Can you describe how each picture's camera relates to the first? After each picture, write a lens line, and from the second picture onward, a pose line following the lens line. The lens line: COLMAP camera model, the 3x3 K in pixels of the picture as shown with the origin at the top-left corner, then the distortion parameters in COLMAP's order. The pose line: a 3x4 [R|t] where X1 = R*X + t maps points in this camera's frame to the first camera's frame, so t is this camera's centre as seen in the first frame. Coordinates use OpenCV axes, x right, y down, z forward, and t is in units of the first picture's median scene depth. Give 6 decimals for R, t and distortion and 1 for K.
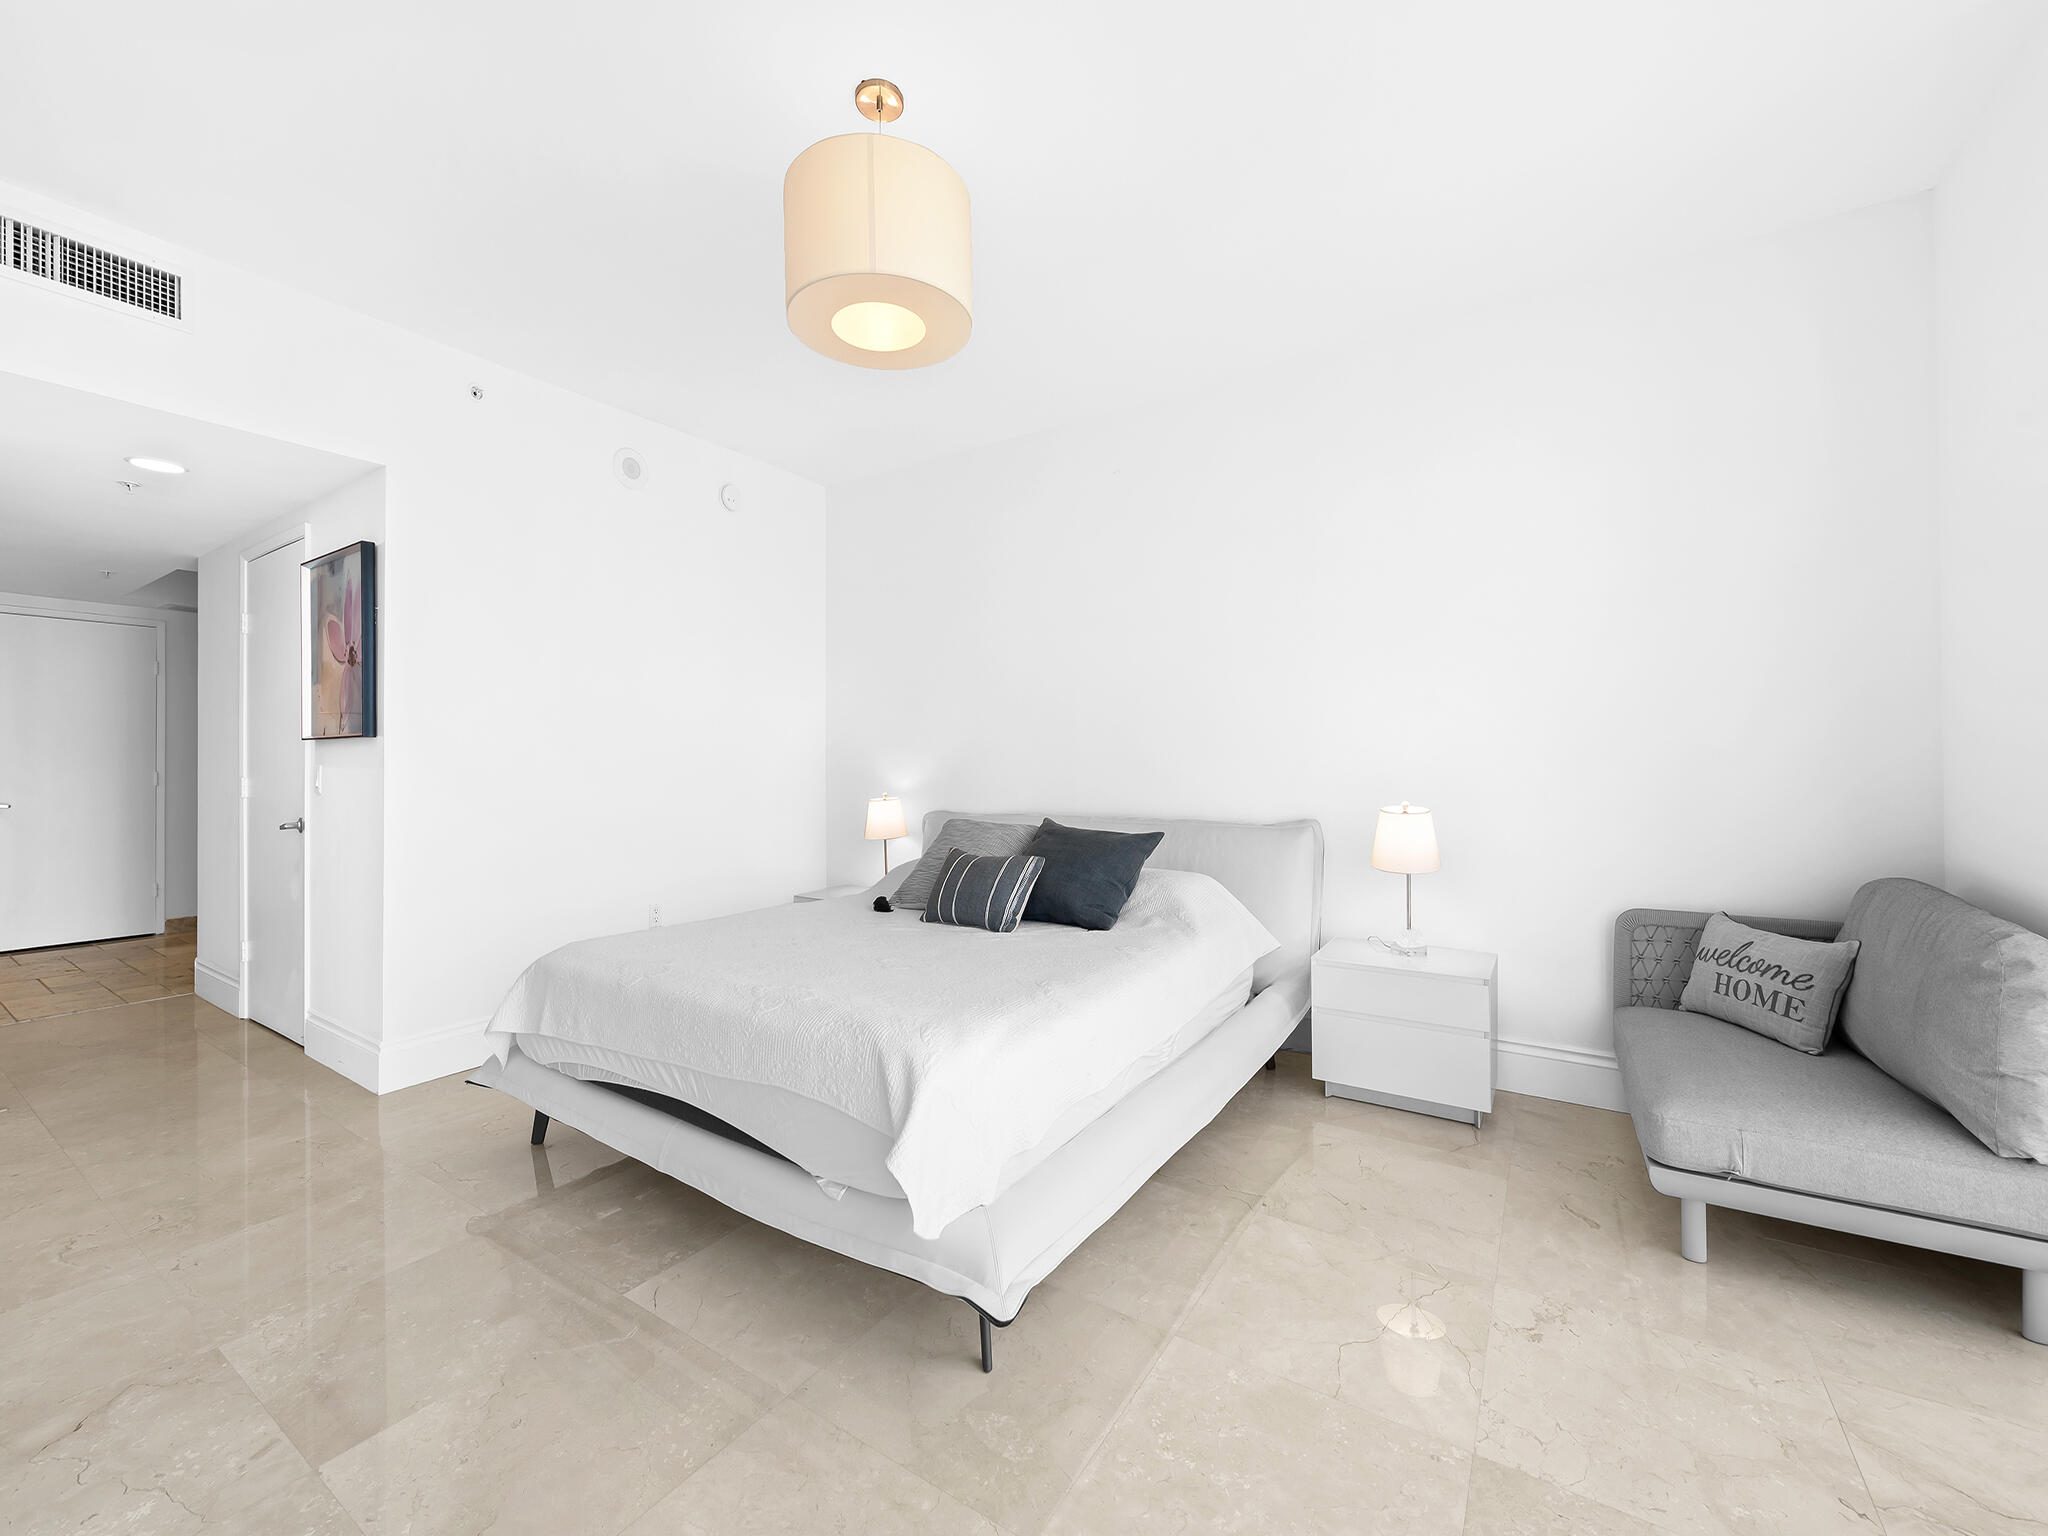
lens RADIAL K [[817.3, 0, 1024.3], [0, 817.3, 750.3], [0, 0, 1]] dist [0.004337, -0.004038]
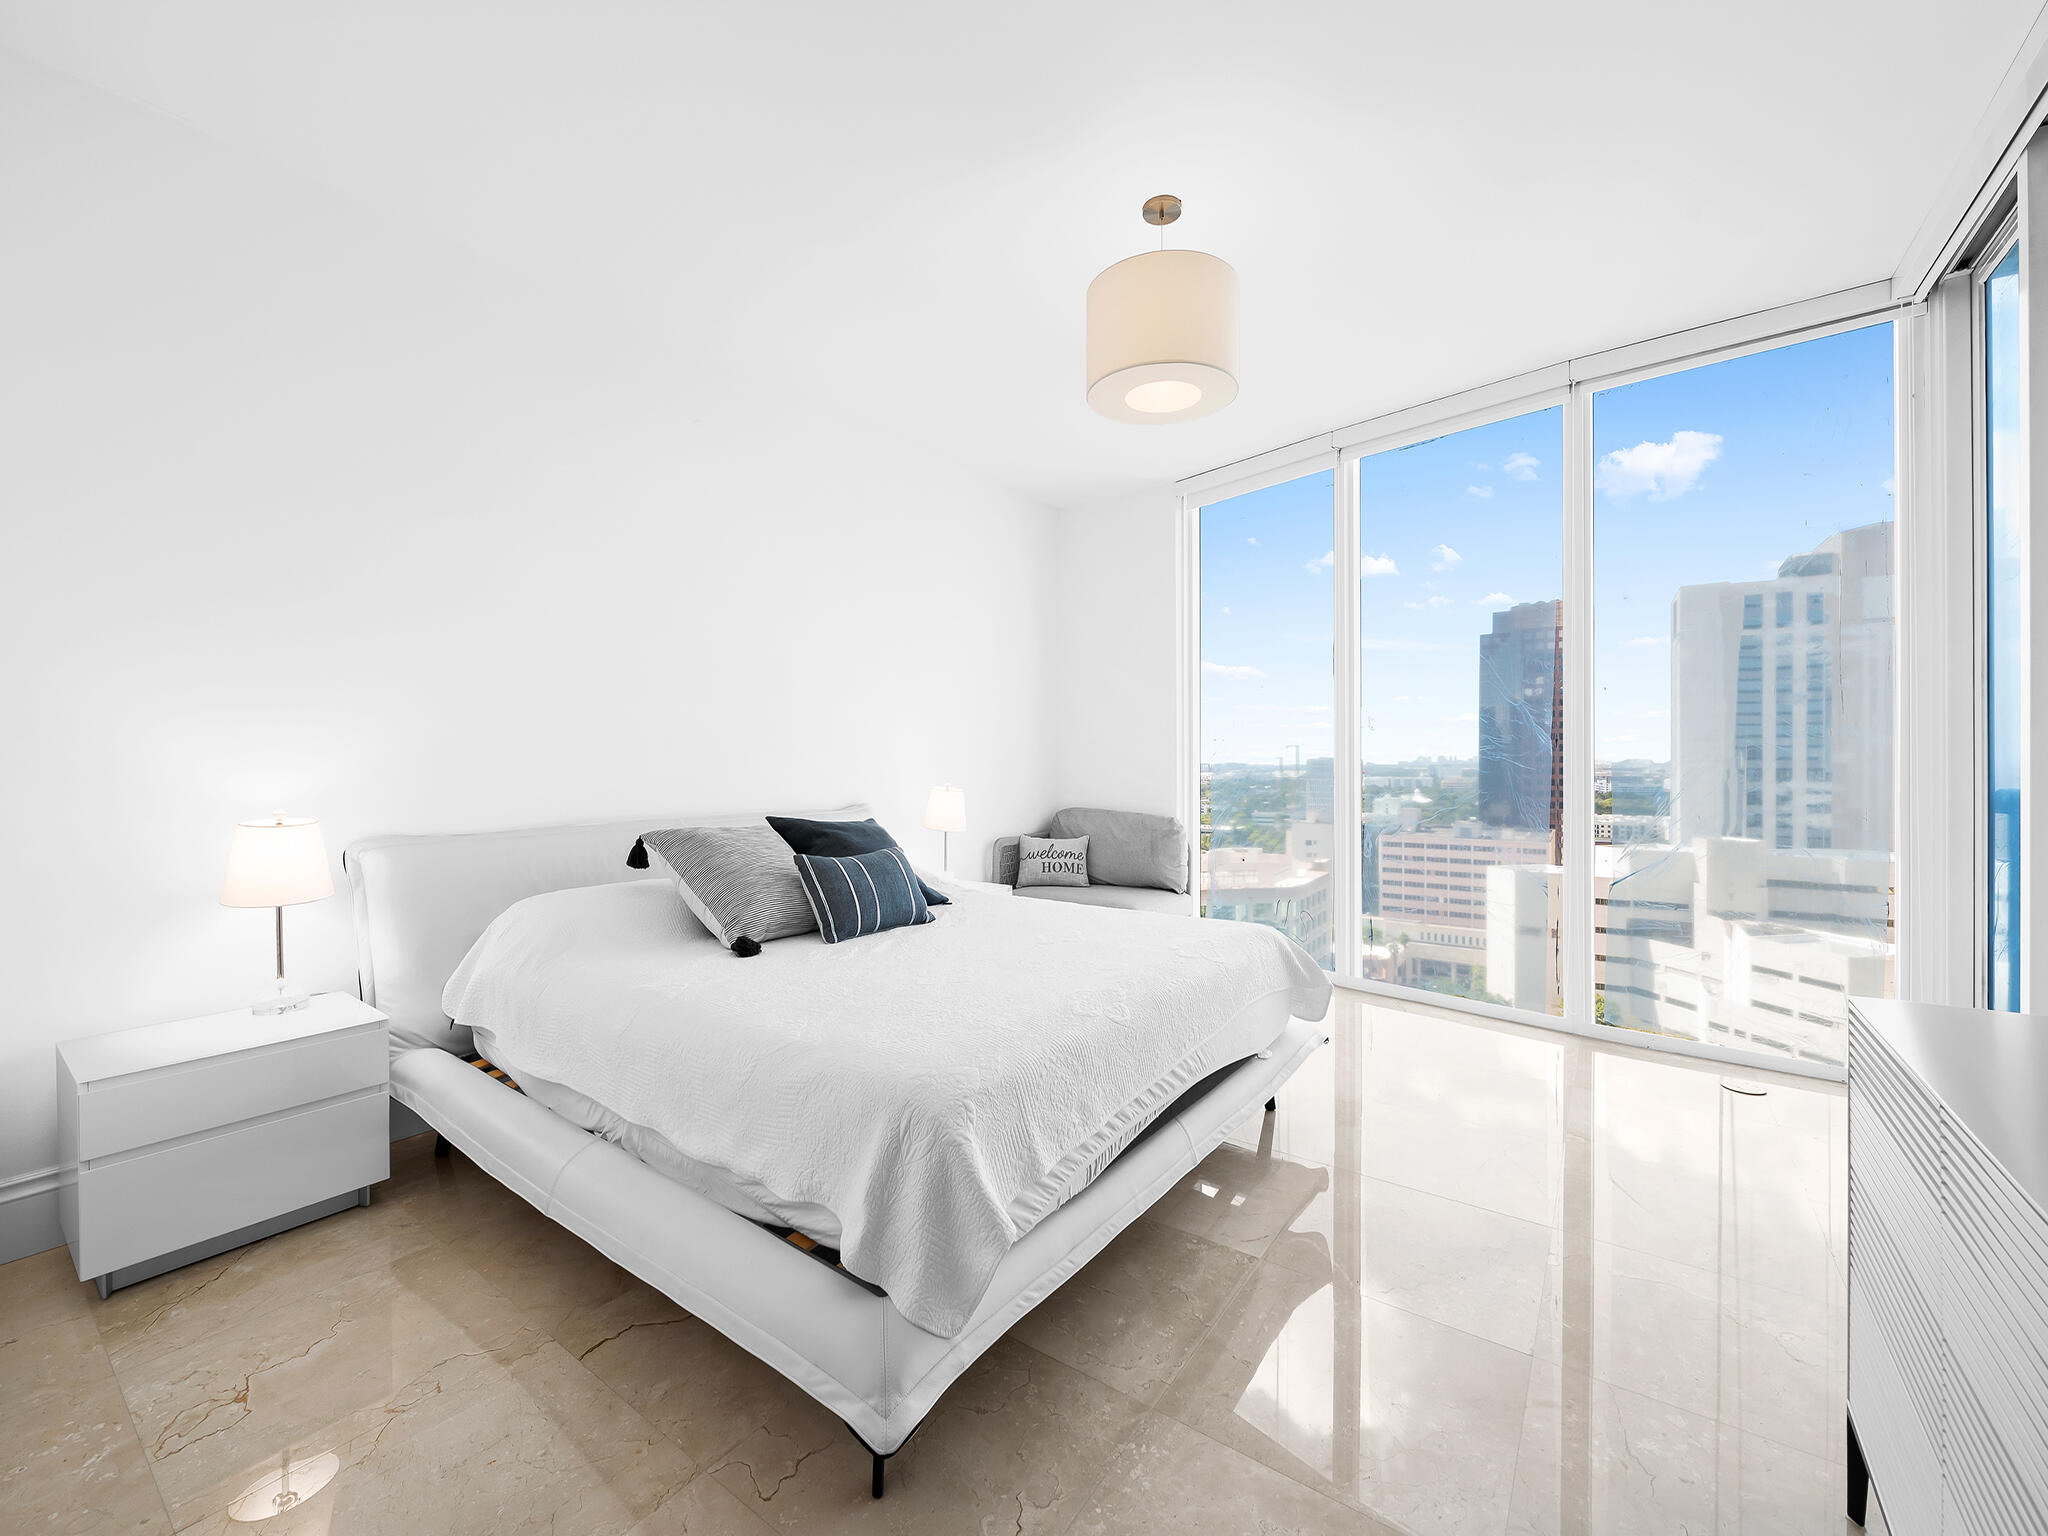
lens RADIAL K [[819.5, 0, 1030.1], [0, 819.5, 763.1], [0, 0, 1]] dist [0.002025, -0.000072]
pose [[0.037254, 0.003308, 0.999300, -1.231782], [-0.008062, 0.999963, -0.003010, 0.034456], [-0.999273, -0.007945, 0.037279, 1.002703]]
